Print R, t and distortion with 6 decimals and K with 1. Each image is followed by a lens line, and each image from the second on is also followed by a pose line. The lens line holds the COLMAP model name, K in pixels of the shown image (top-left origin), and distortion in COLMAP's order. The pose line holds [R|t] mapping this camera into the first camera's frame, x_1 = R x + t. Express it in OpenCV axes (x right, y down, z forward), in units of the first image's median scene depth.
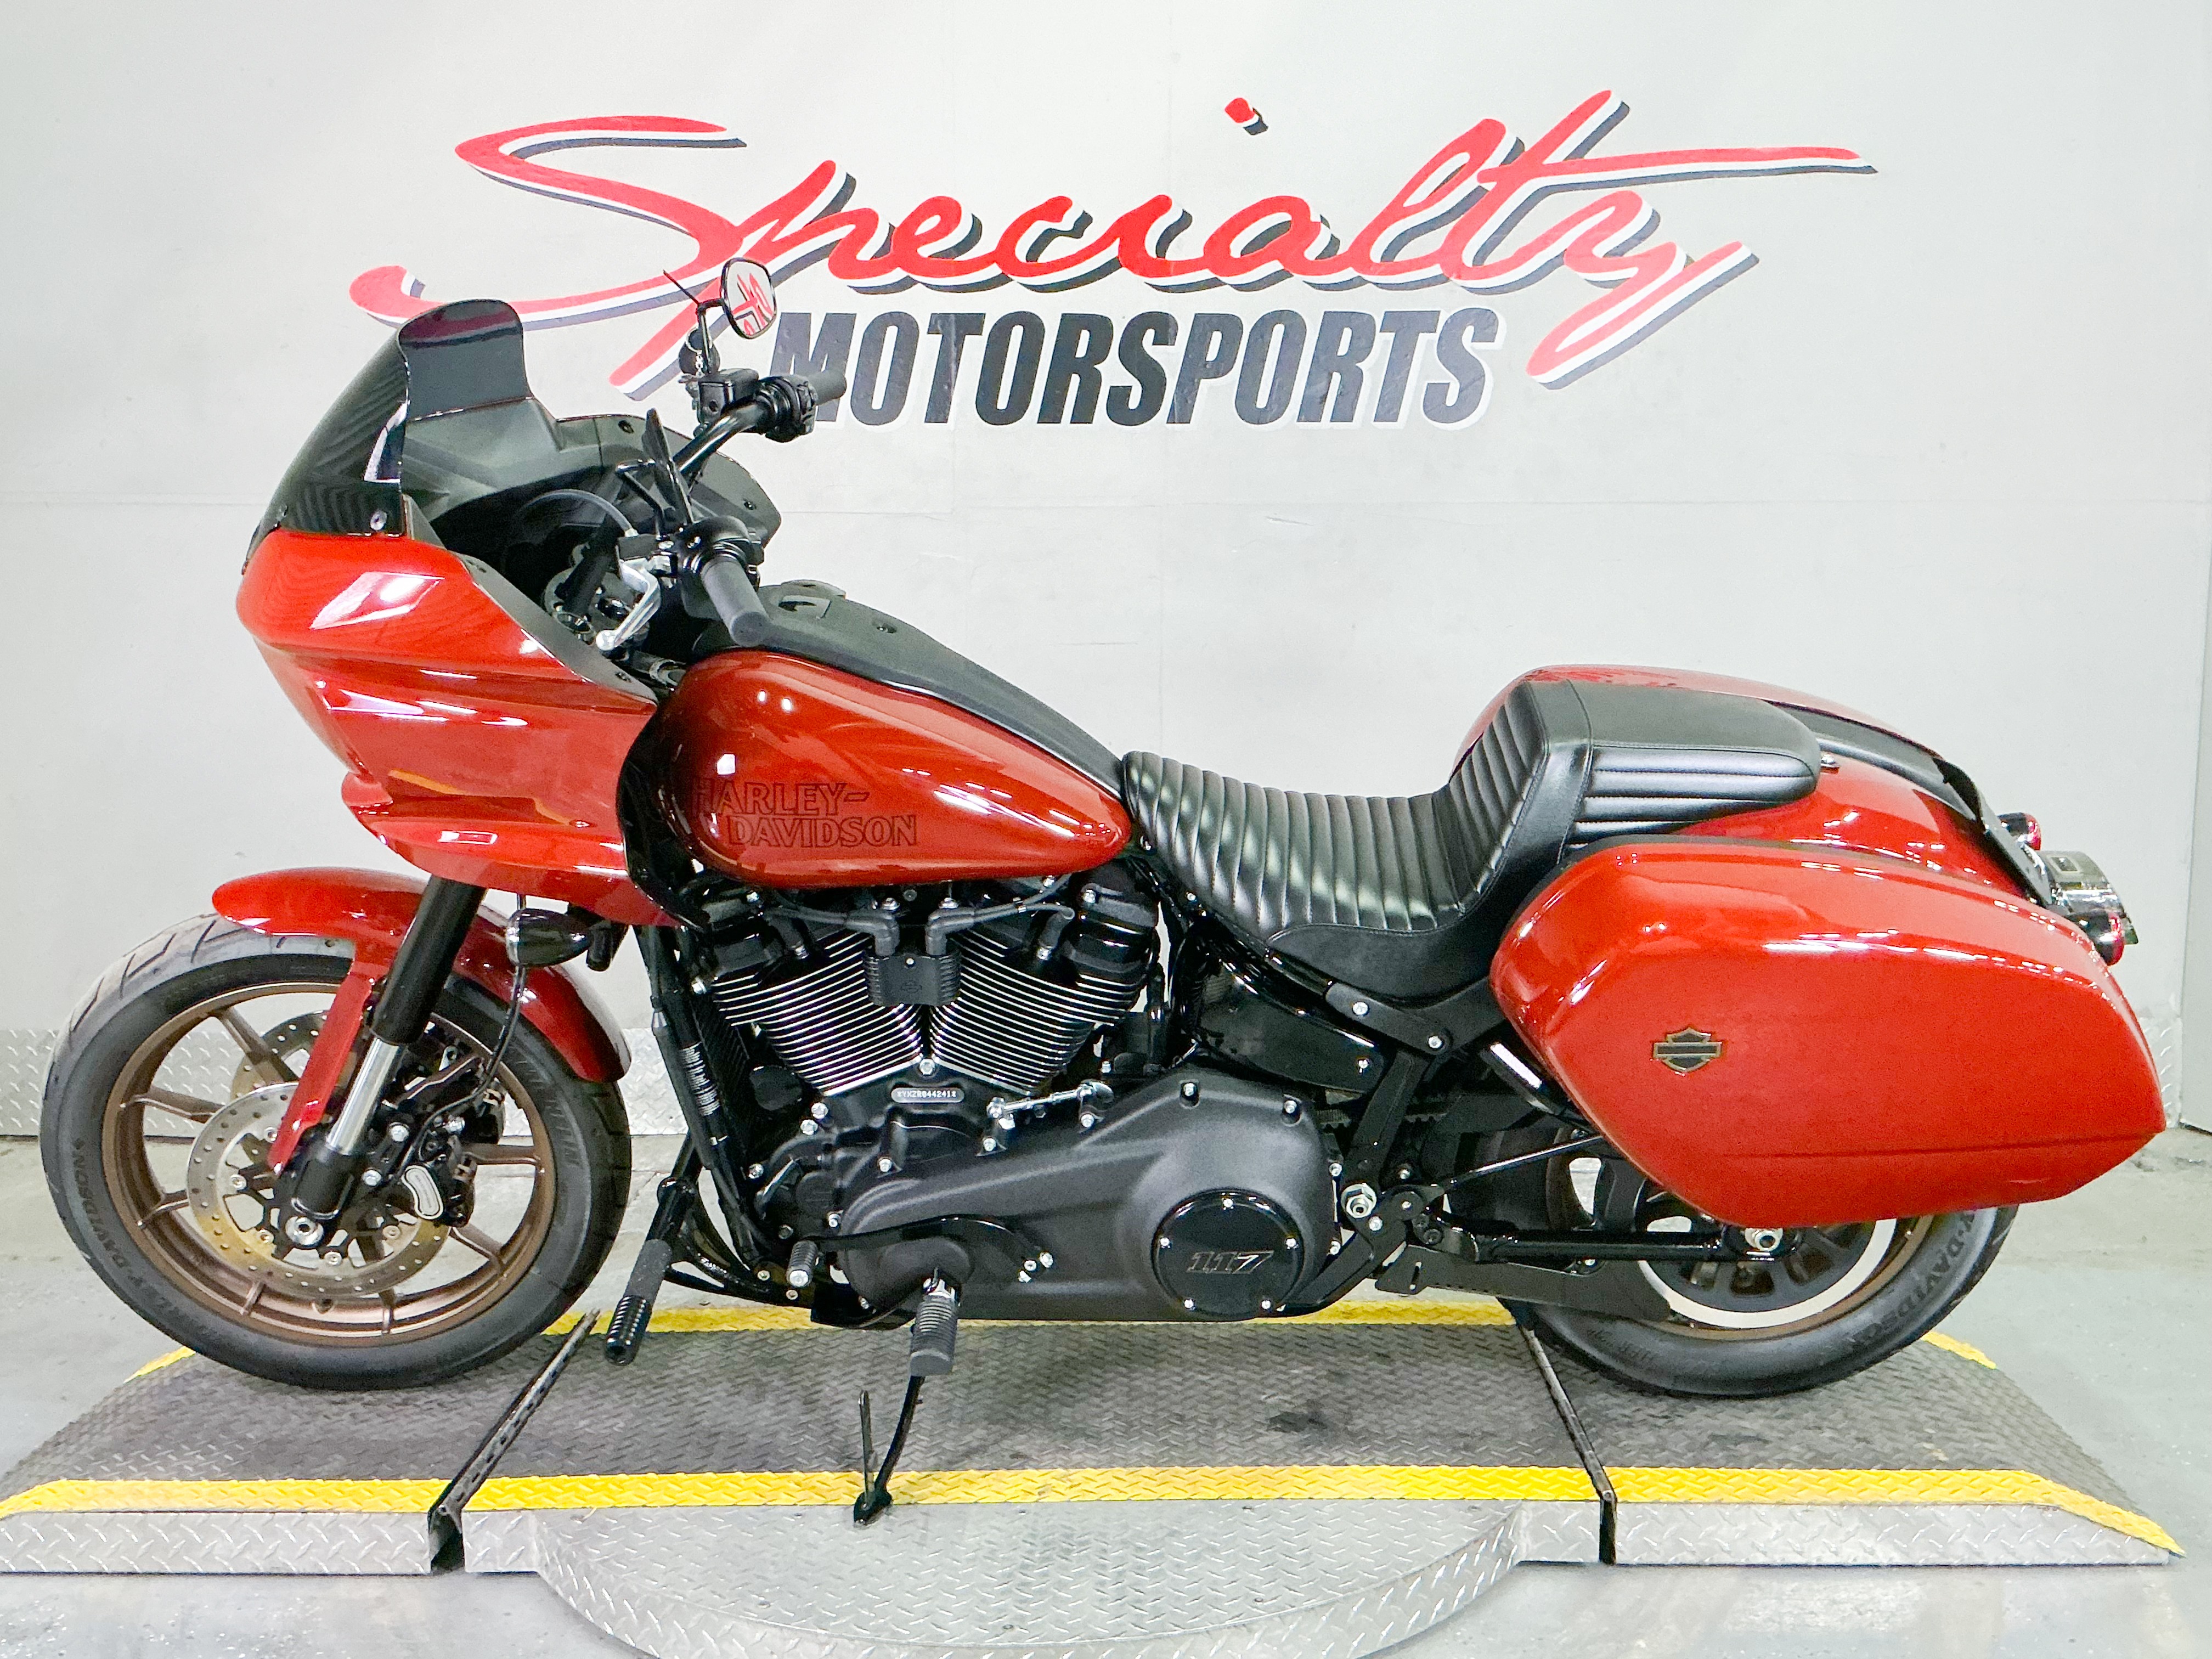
lens RADIAL K [[2171.1, 0, 1106.0], [0, 2171.1, 829.5], [0, 0, 1]] dist [0.156040, -0.331185]
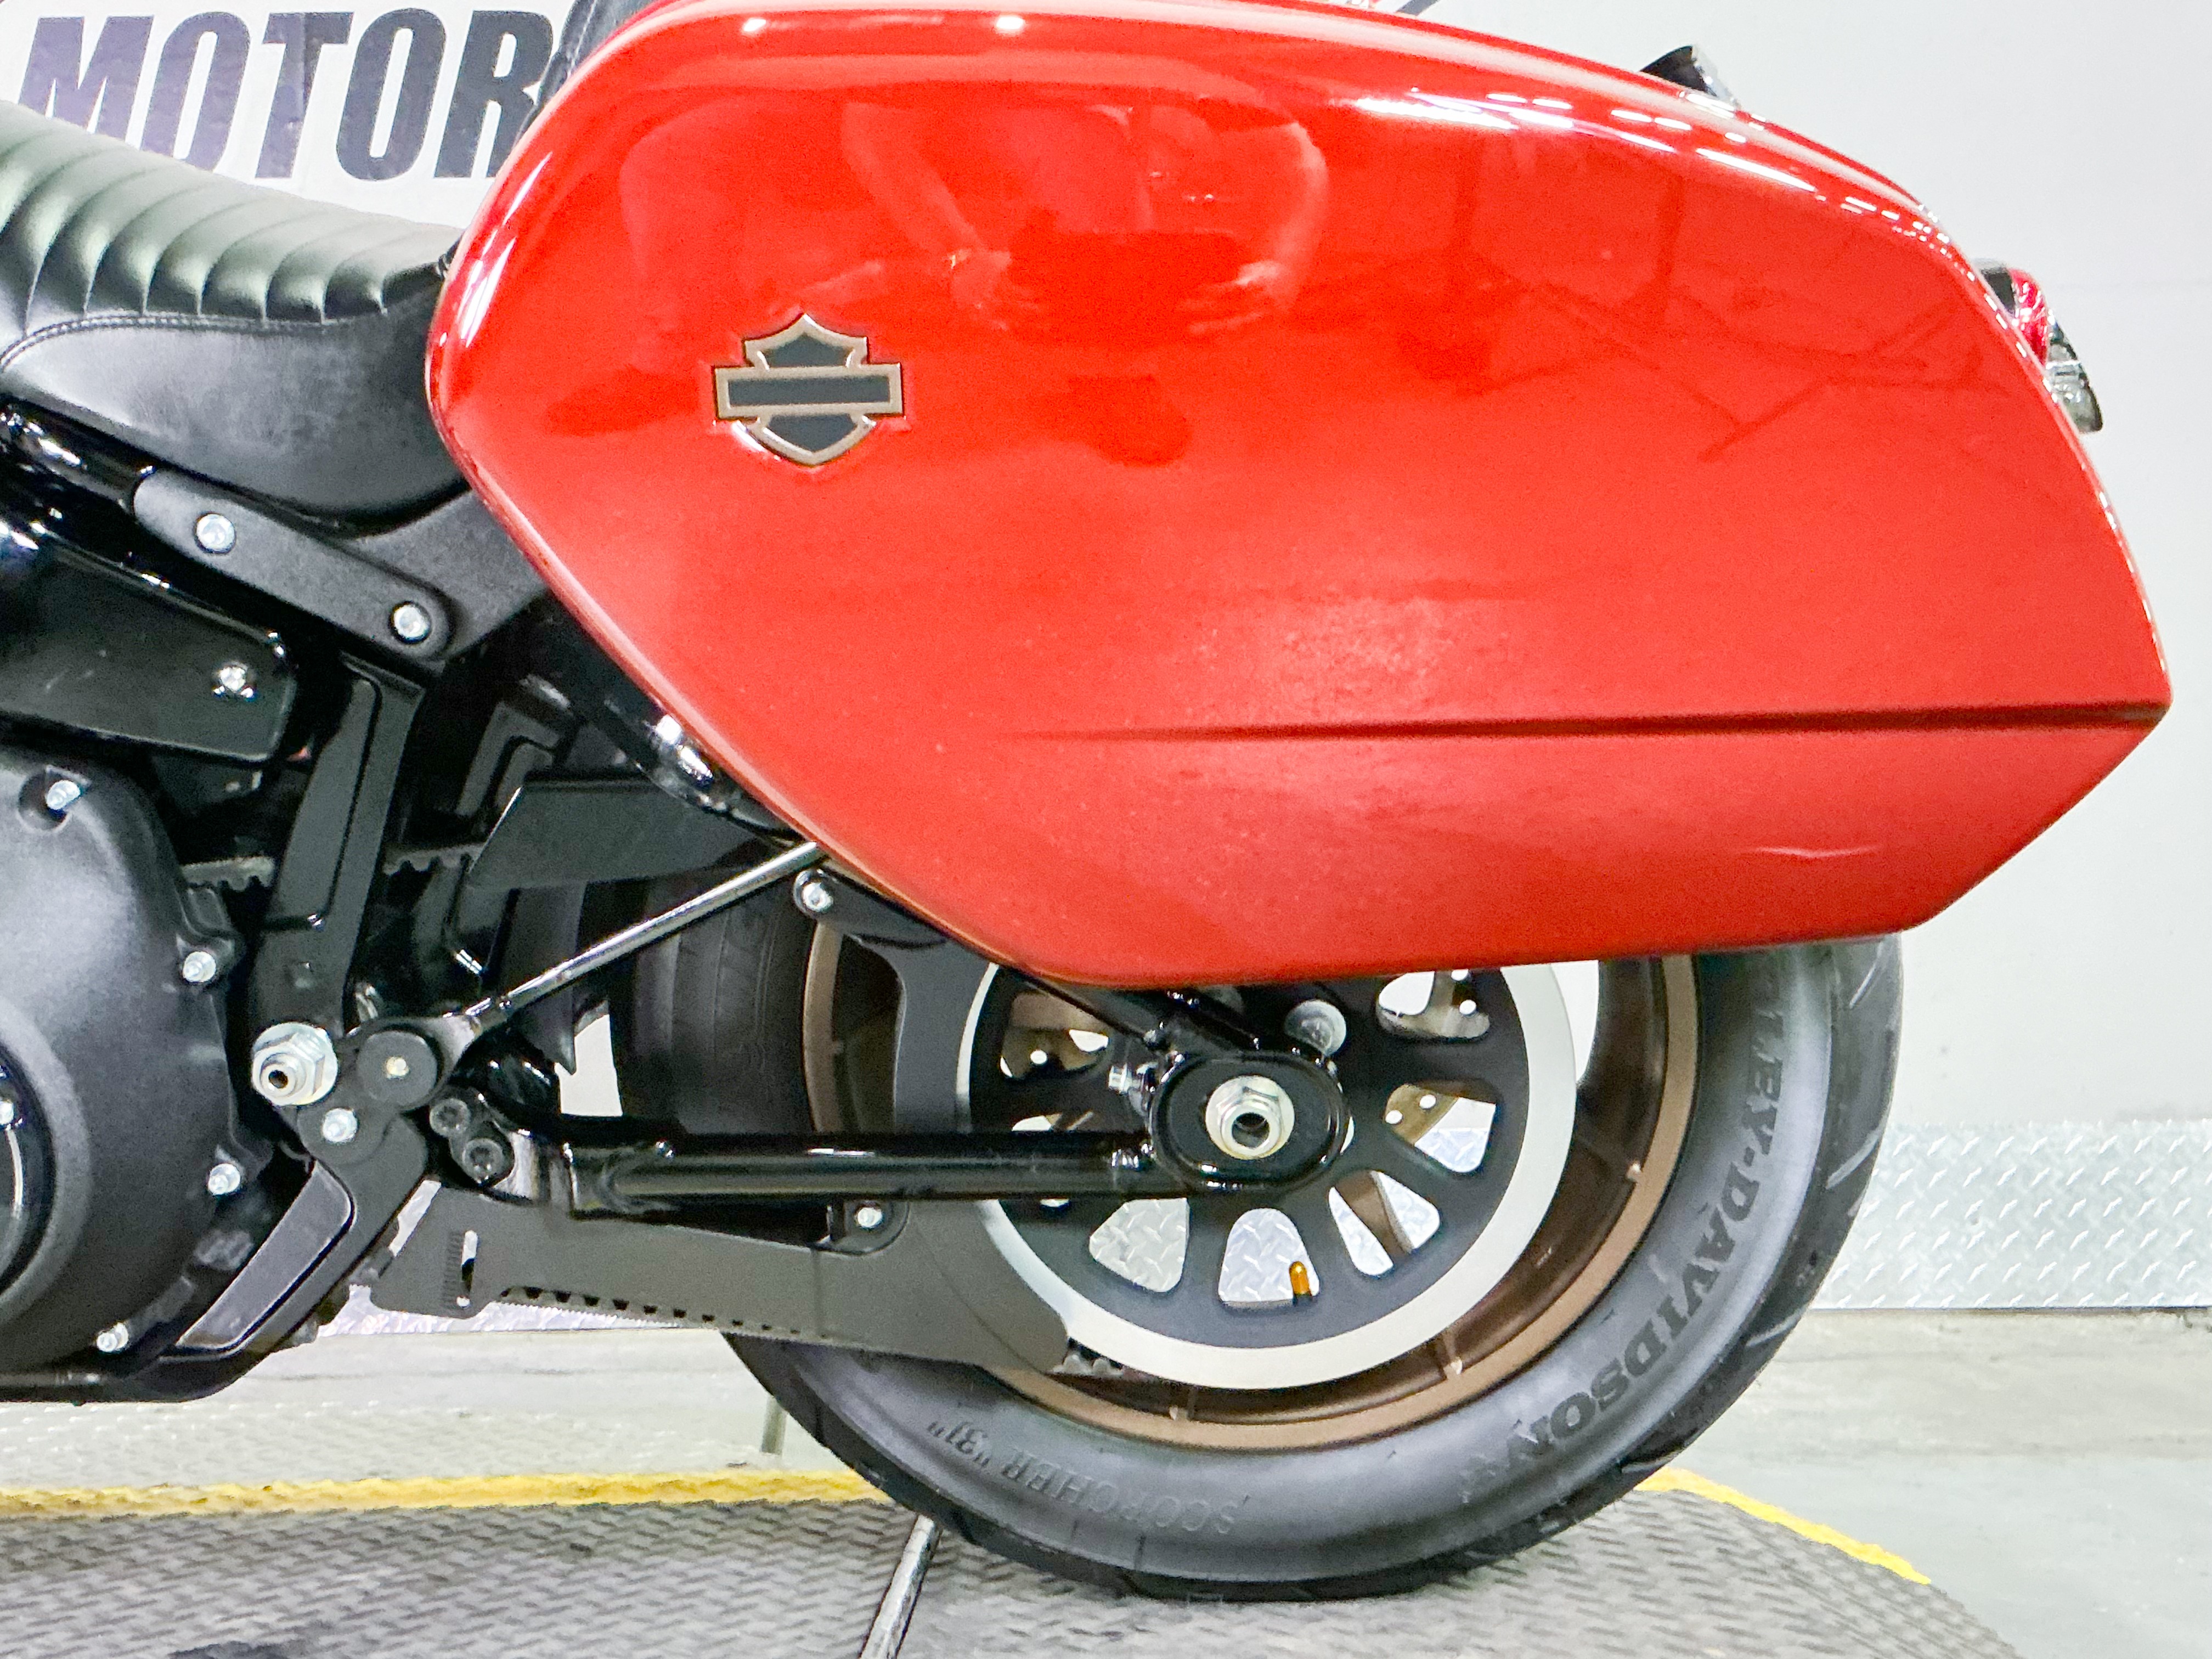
lens RADIAL K [[2485.4, 0, 1106.0], [0, 2485.4, 829.5], [0, 0, 1]] dist [0.060725, -0.026828]
pose [[0.999986, -0.005098, 0.001646, 0.257239], [0.005303, 0.985616, -0.168919, 0.197884], [-0.000761, 0.168926, 0.985629, 0.502332]]
